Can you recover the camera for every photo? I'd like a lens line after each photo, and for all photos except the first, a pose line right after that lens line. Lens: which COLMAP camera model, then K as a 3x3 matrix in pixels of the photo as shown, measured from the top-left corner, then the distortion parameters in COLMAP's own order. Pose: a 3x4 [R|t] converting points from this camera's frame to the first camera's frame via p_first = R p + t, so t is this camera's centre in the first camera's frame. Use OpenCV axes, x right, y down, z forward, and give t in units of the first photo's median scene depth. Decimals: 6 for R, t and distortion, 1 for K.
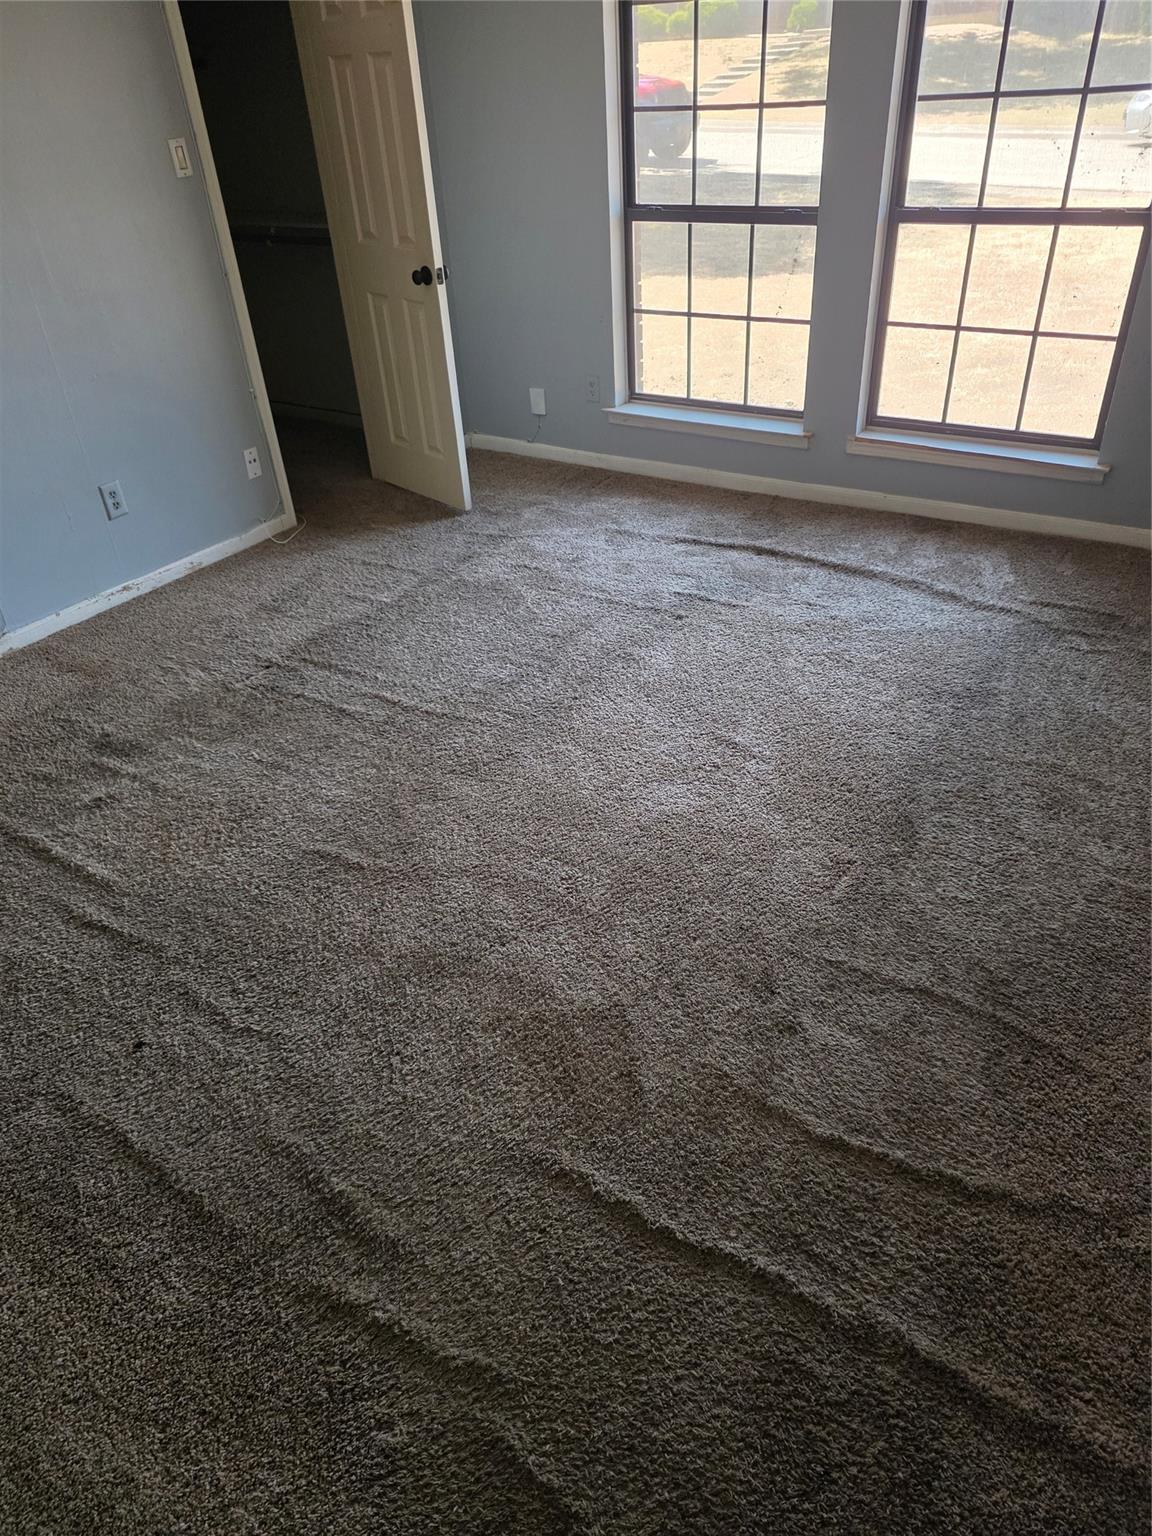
lens RADIAL K [[1027.4, 0, 573.8], [0, 1027.4, 770.9], [0, 0, 1]] dist [0.048666, 0.001399]
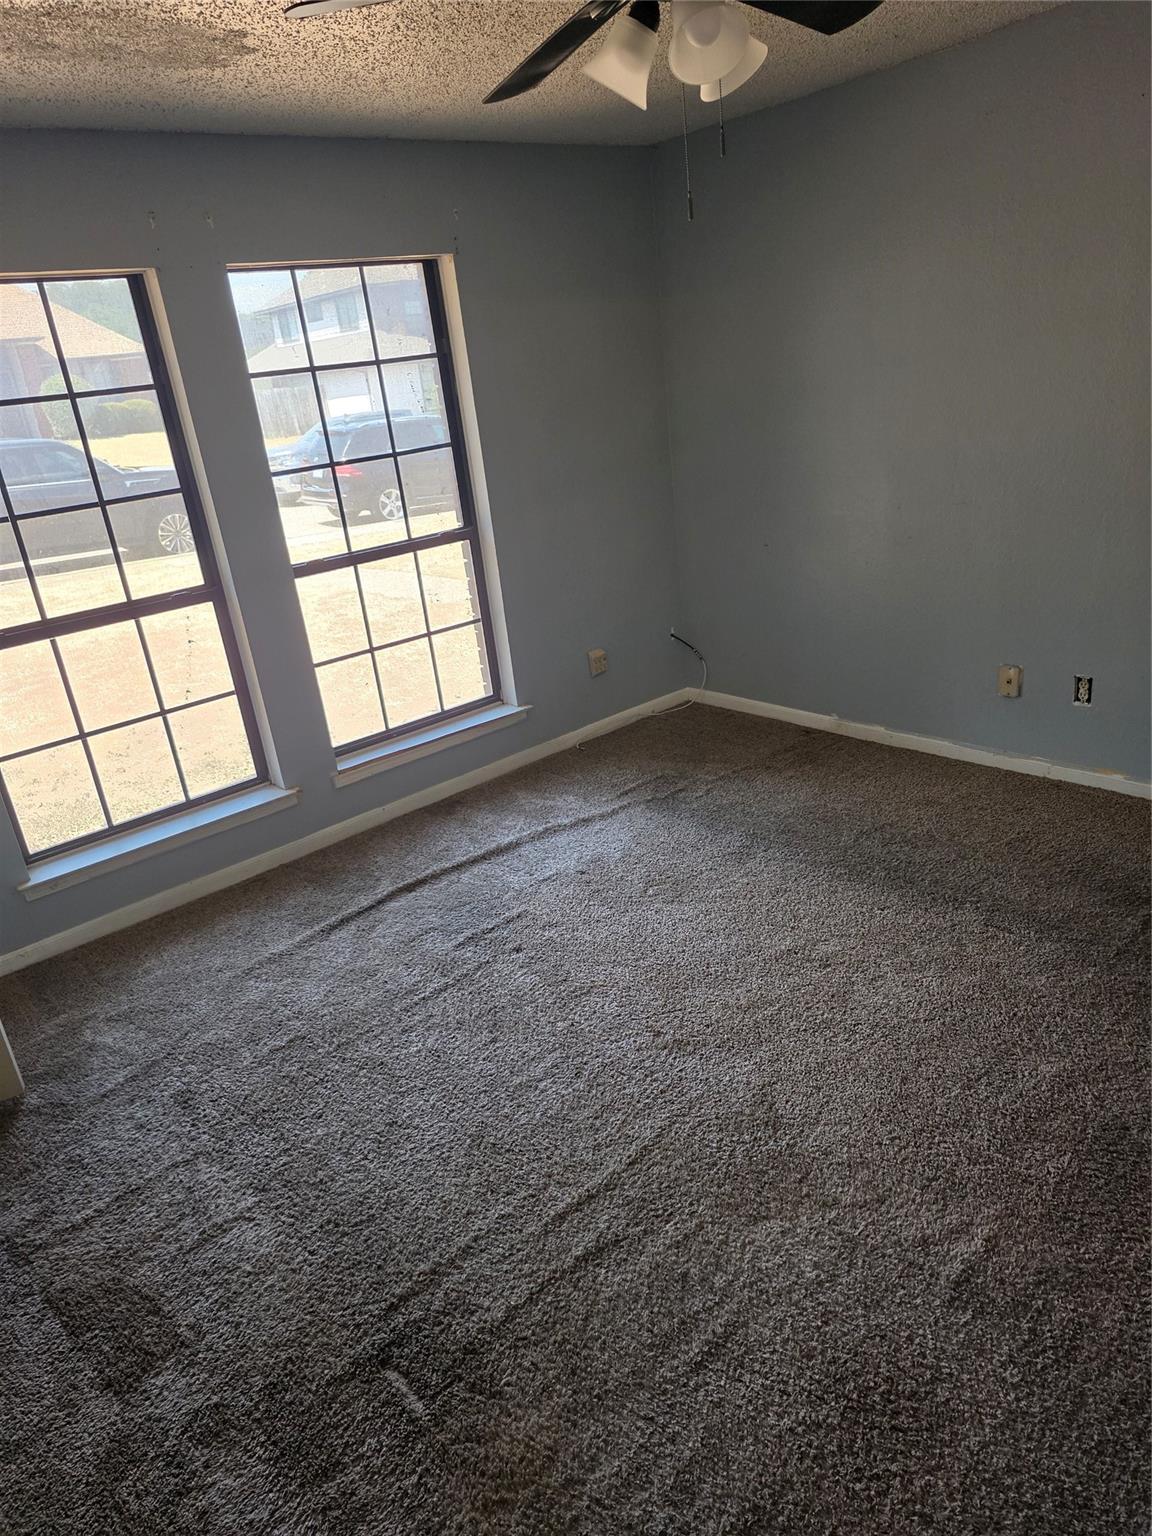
lens RADIAL K [[1027.4, 0, 574.2], [0, 1027.4, 767.6], [0, 0, 1]] dist [0.048666, 0.001399]
pose [[0.285090, -0.320958, 0.903166, -0.559275], [0.622870, 0.778230, 0.079946, -0.275276], [-0.728530, 0.539763, 0.421781, 0.448282]]
